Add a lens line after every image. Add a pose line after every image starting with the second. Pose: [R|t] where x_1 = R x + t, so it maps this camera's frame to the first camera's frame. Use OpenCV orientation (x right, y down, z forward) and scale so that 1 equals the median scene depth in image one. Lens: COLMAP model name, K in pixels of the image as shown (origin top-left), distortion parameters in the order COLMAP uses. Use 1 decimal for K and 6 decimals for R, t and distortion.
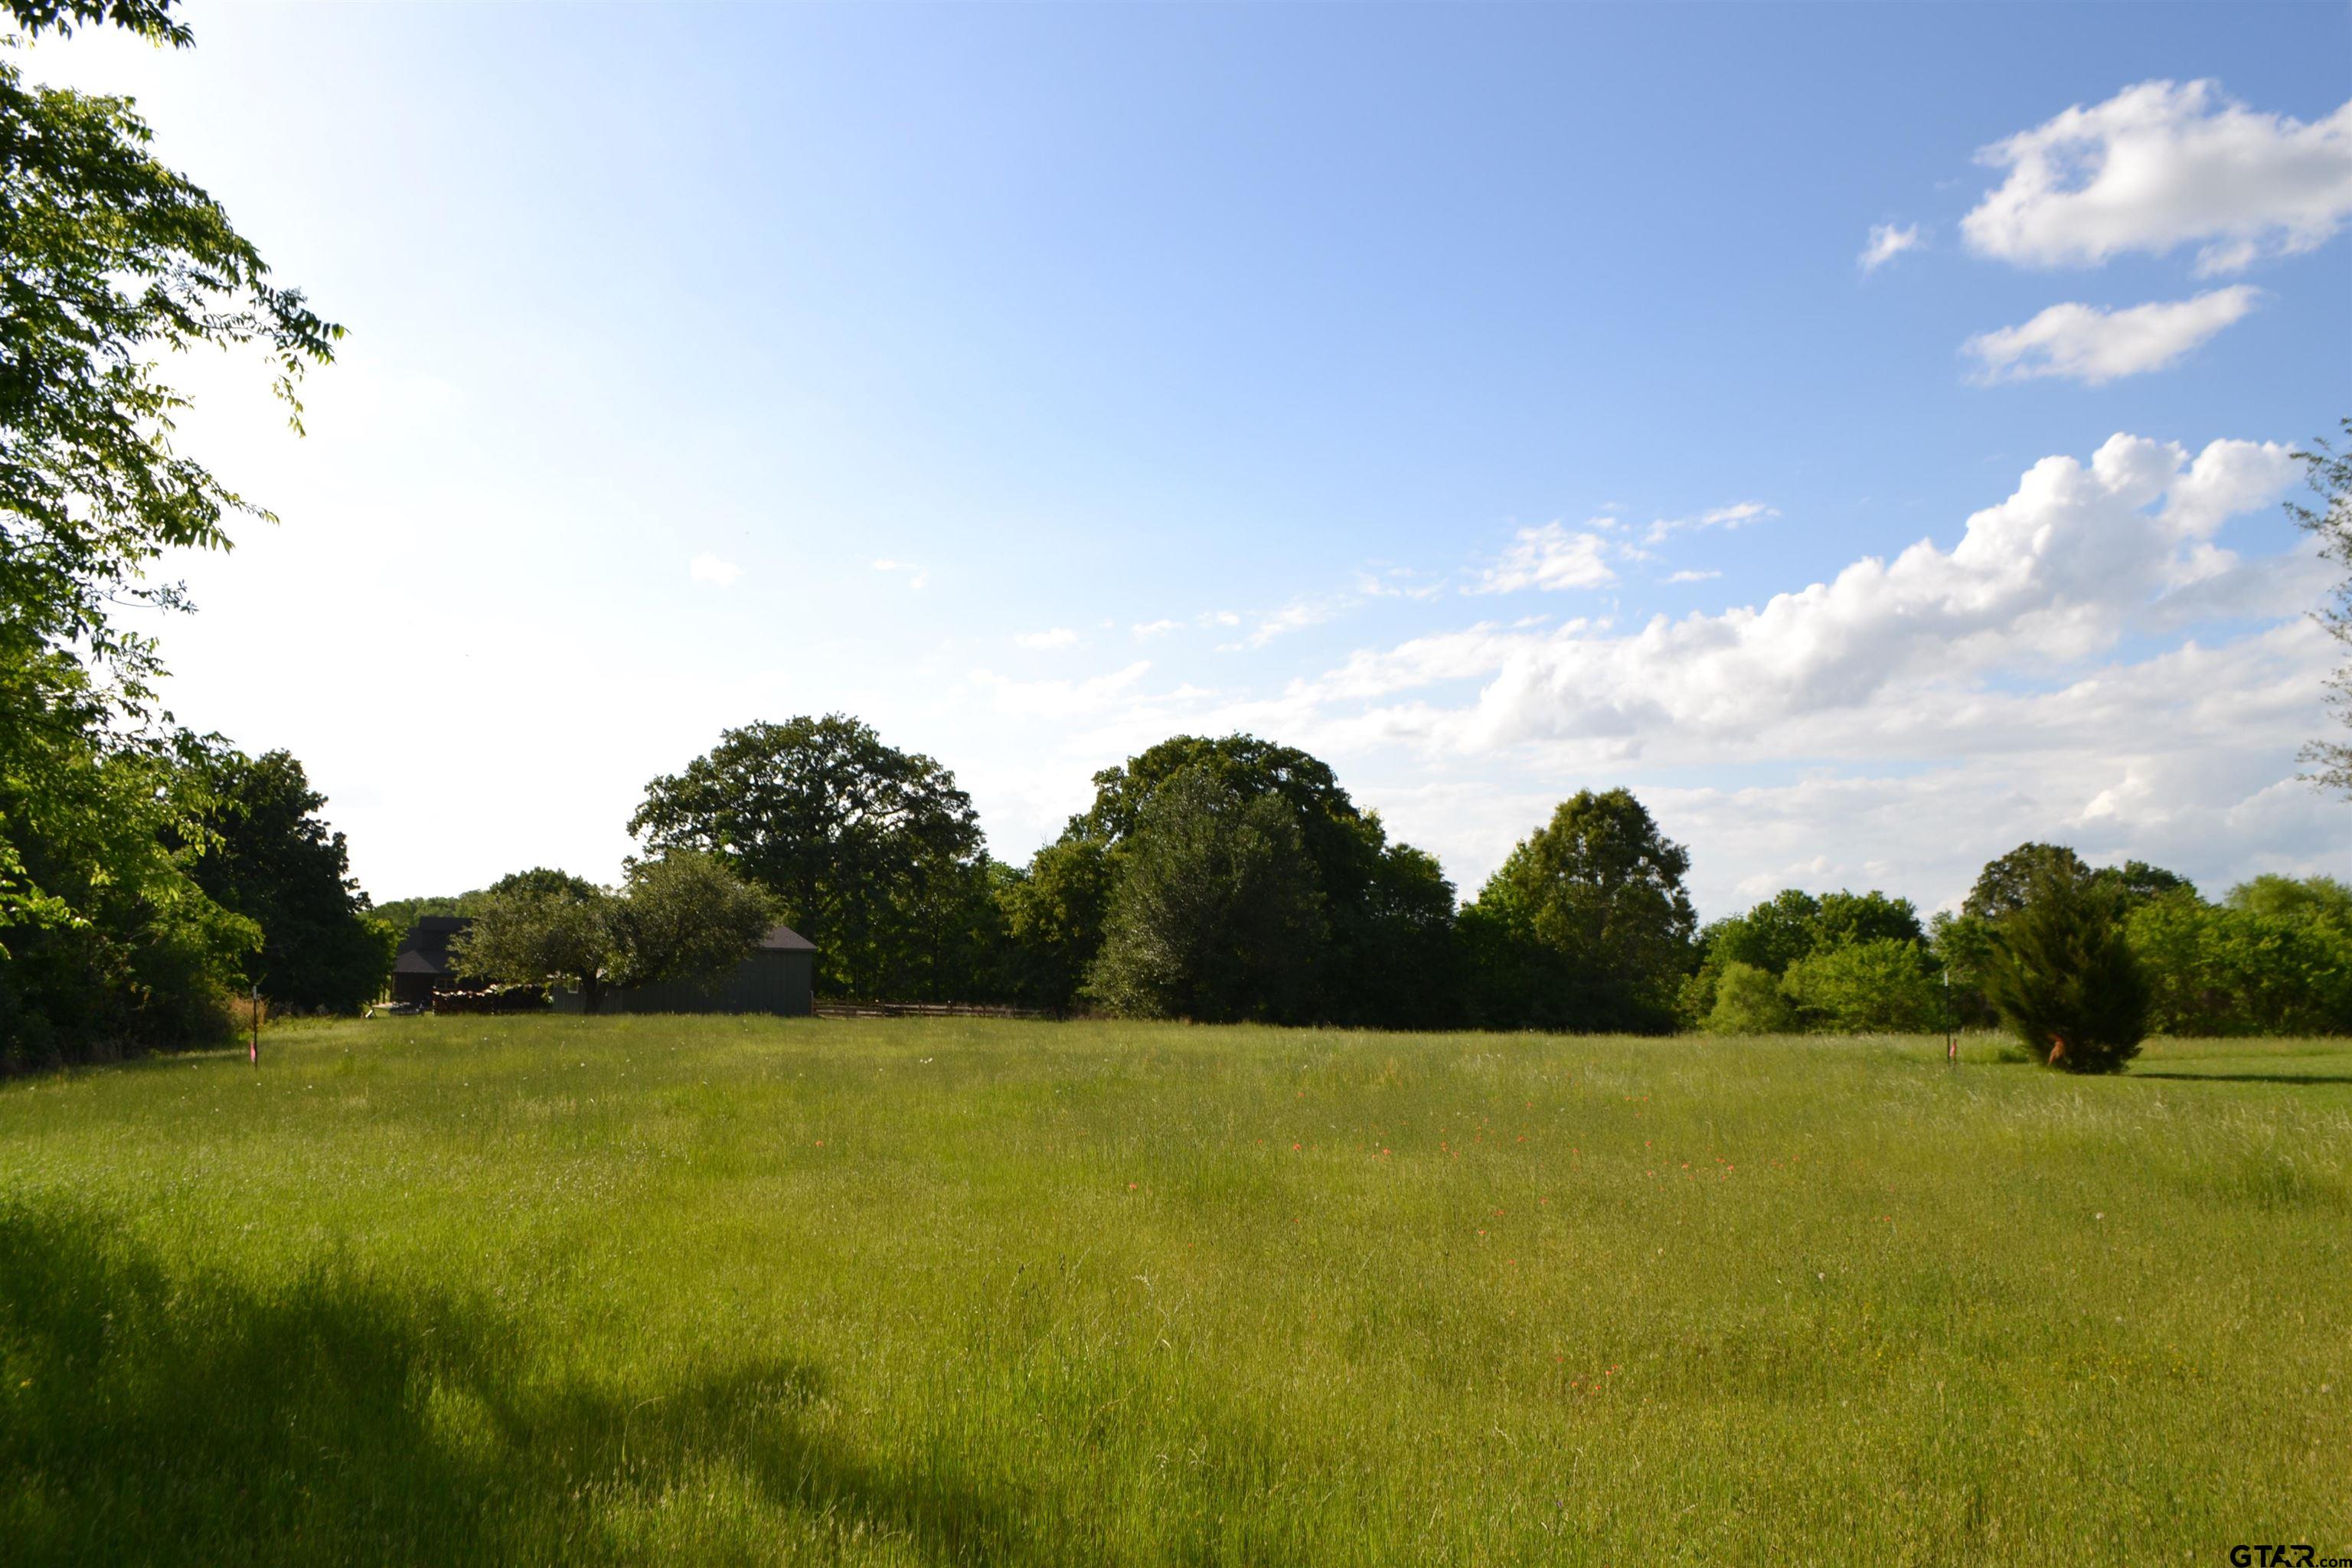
lens RADIAL K [[1987.6, 0, 1160.3], [0, 1987.6, 788.7], [0, 0, 1]] dist [-0.060617, 0.021204]
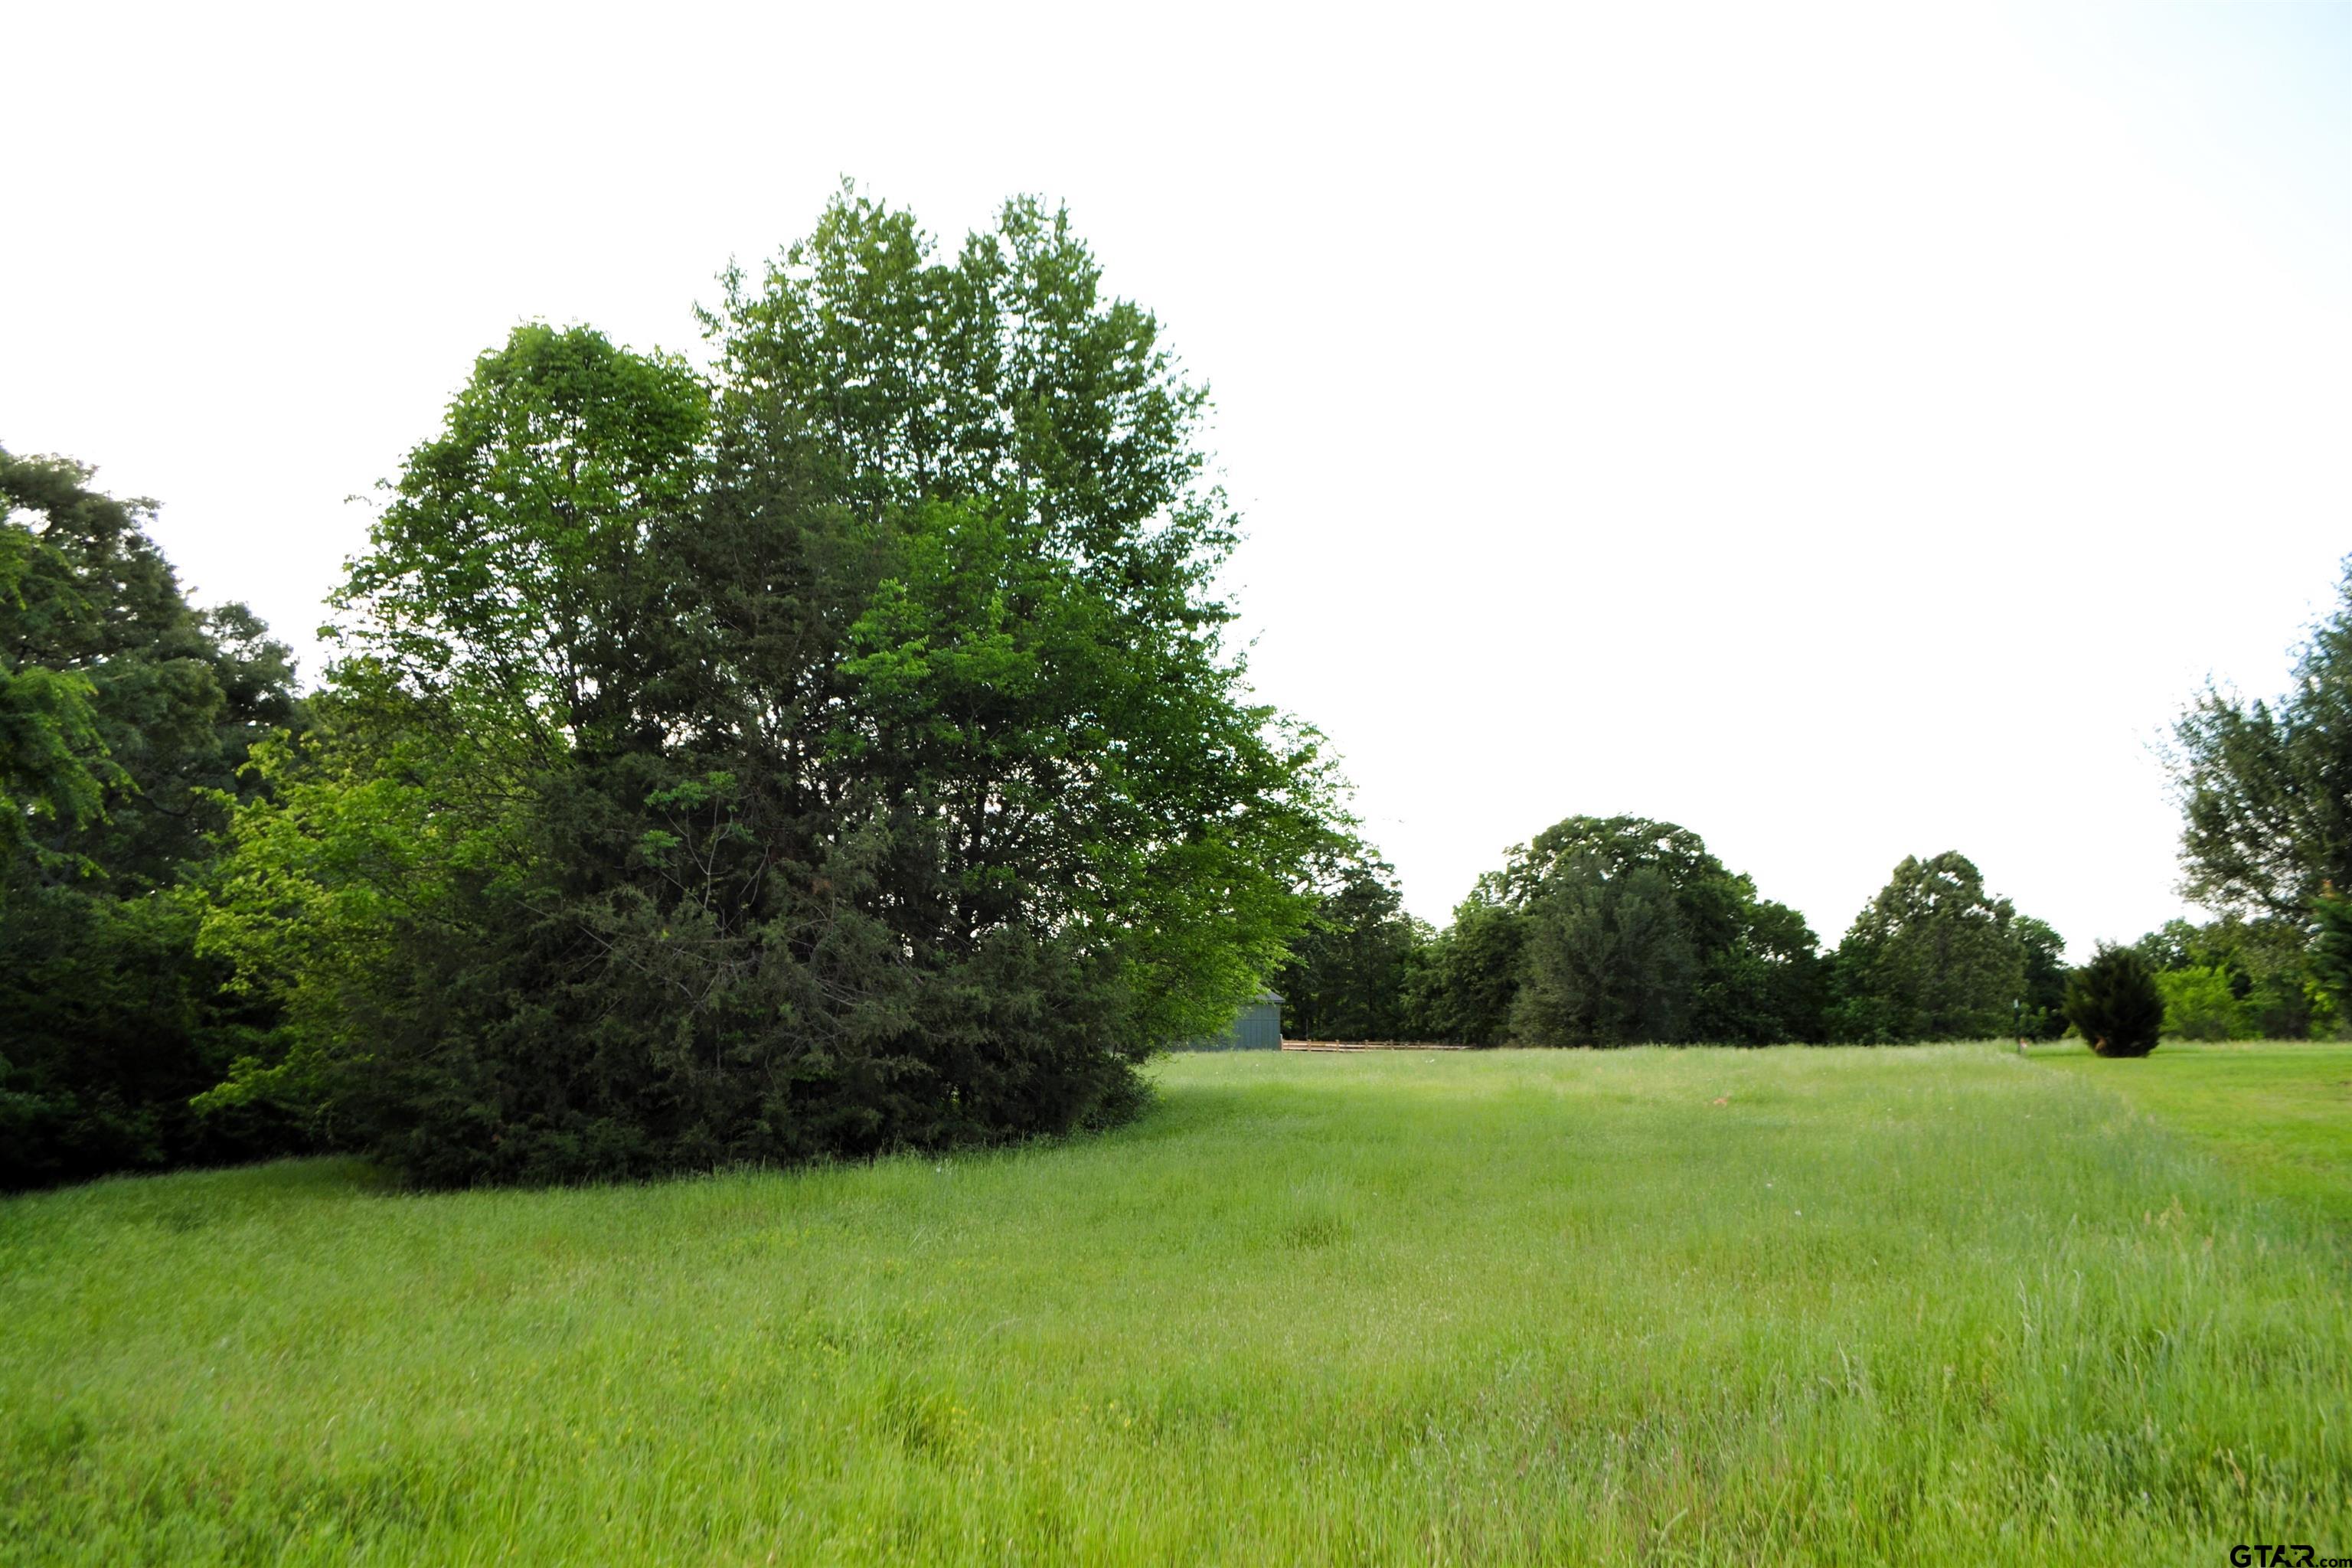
lens RADIAL K [[1987.6, 0, 1187.9], [0, 1987.6, 783.0], [0, 0, 1]] dist [-0.060617, 0.021204]
pose [[0.982405, -0.038875, -0.182672, 0.000571], [0.034138, 0.998996, -0.029005, -0.017342], [0.183617, 0.022259, 0.982746, -0.199189]]
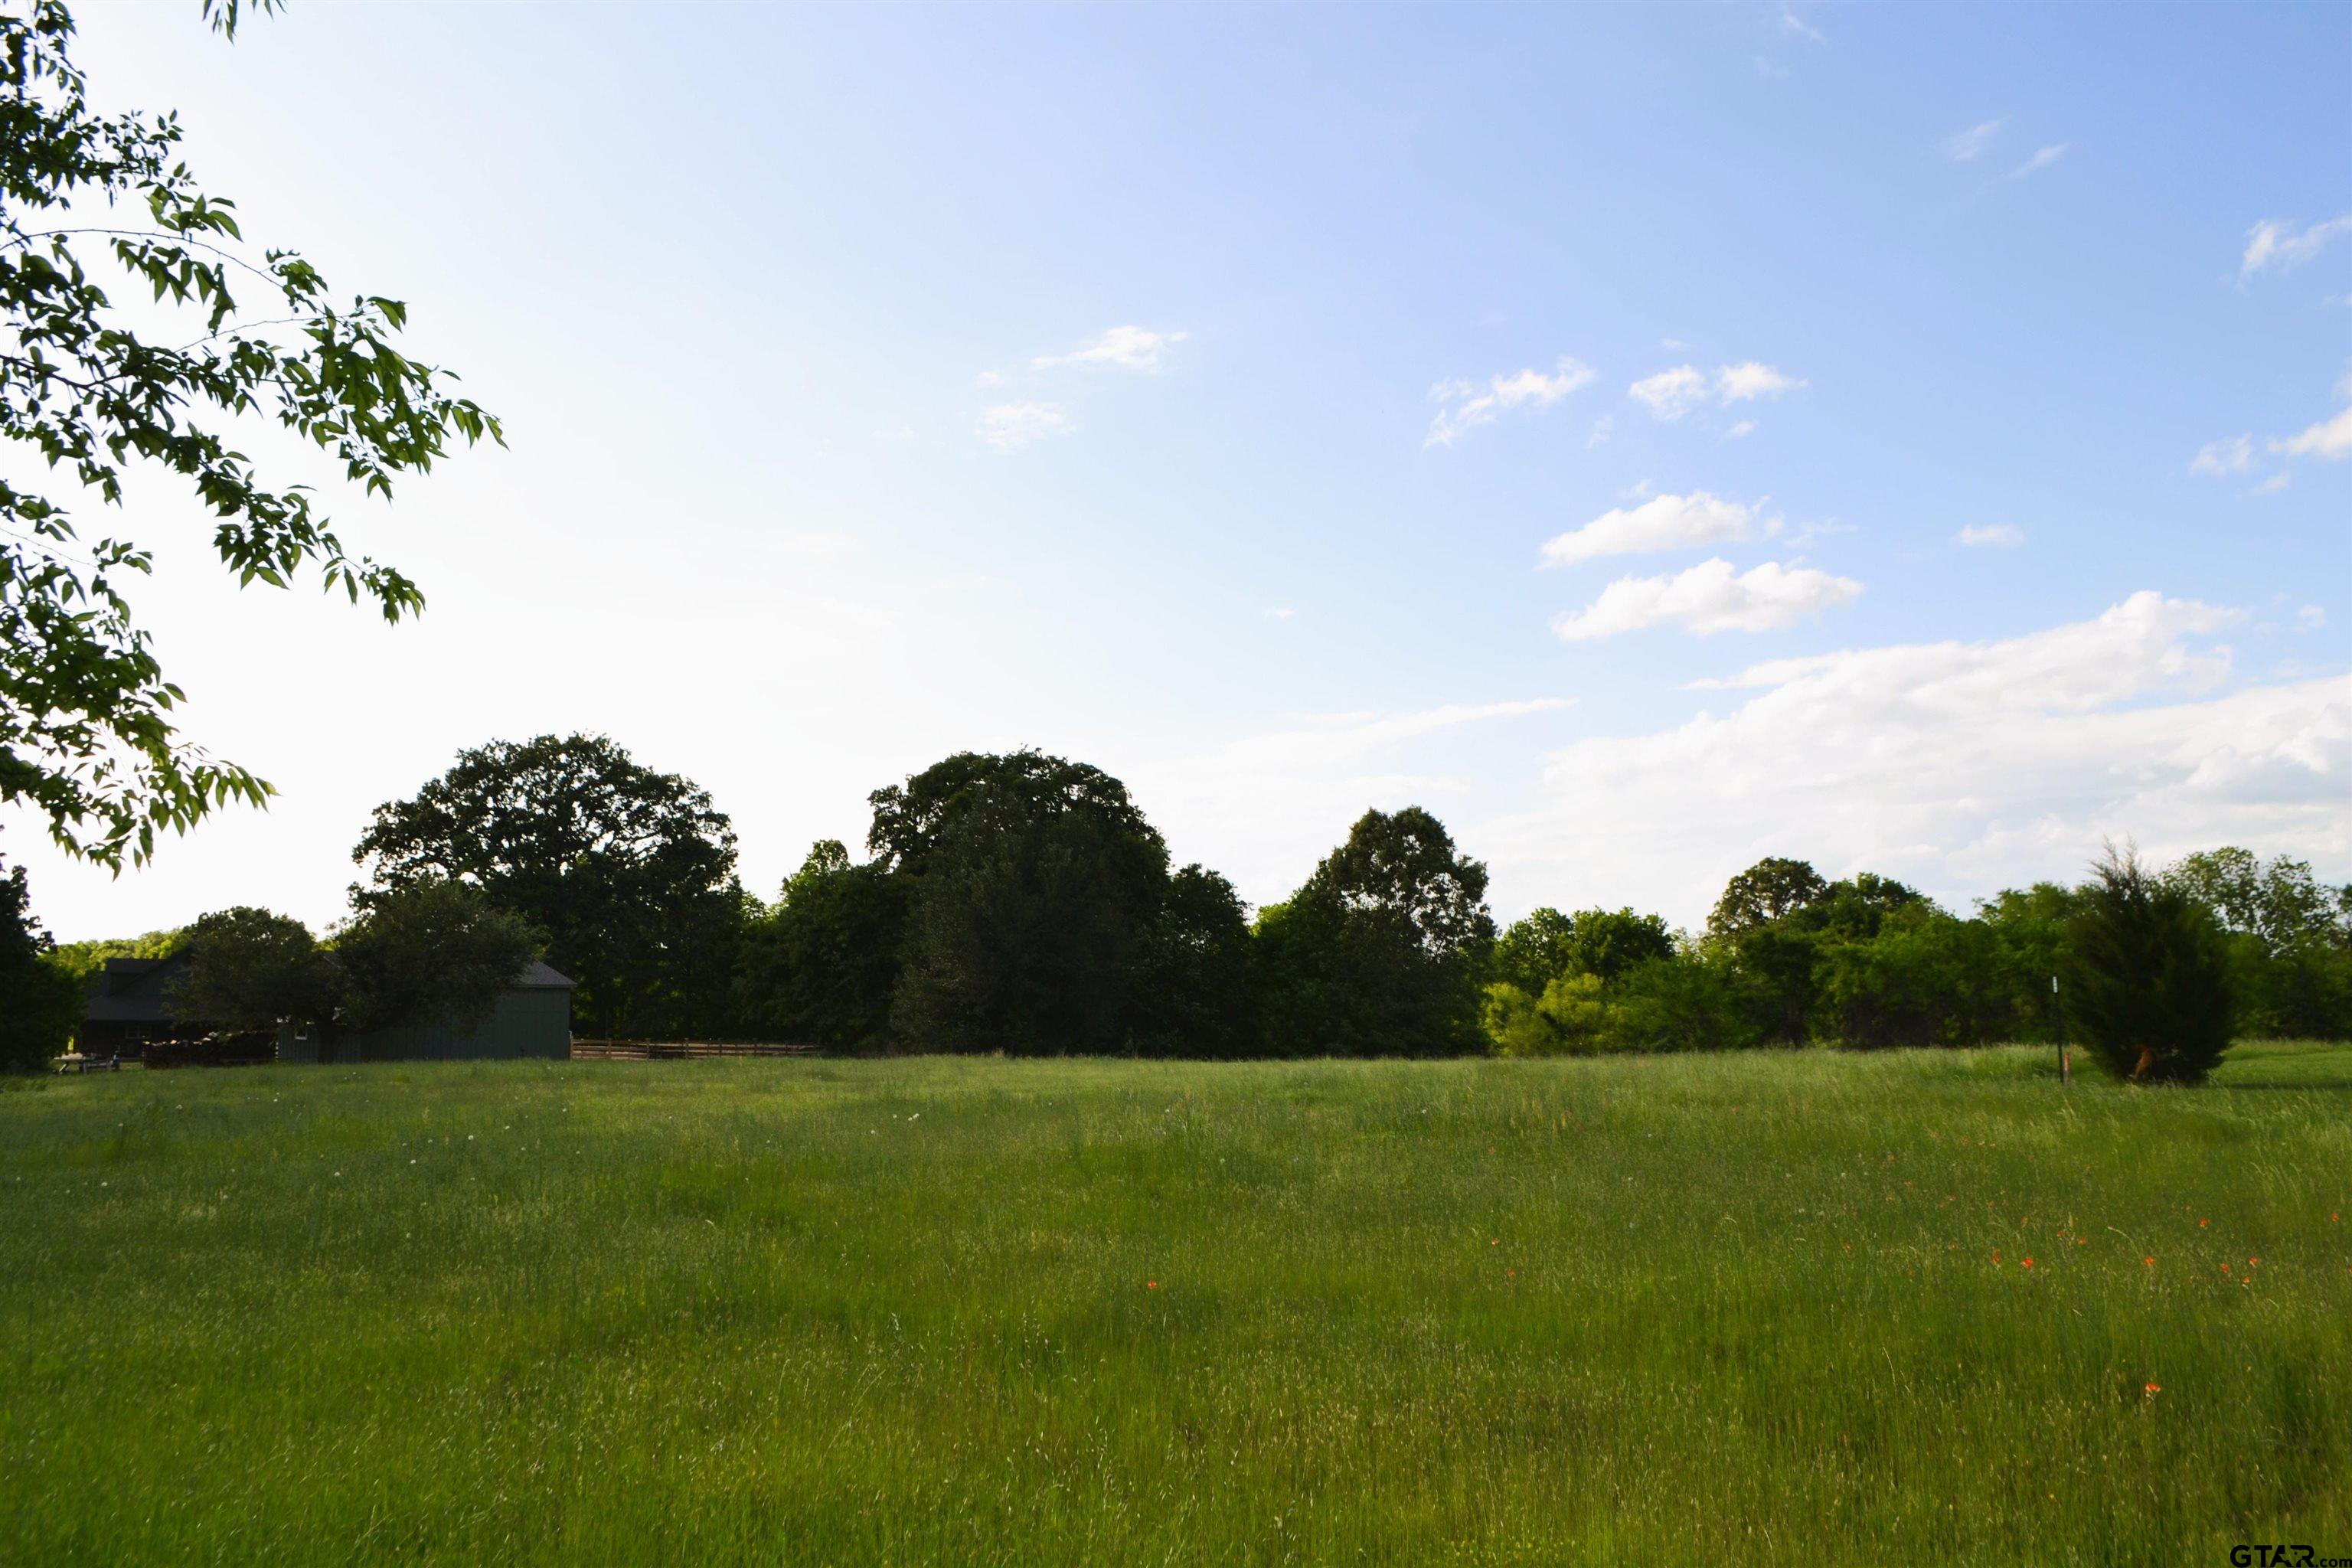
lens RADIAL K [[1987.6, 0, 1157.4], [0, 1987.6, 772.0], [0, 0, 1]] dist [-0.060617, 0.021204]
pose [[0.989583, -0.005795, 0.143849, -0.031523], [0.009054, 0.999717, -0.022012, 0.004239], [-0.143681, 0.023086, 0.989355, 0.045034]]
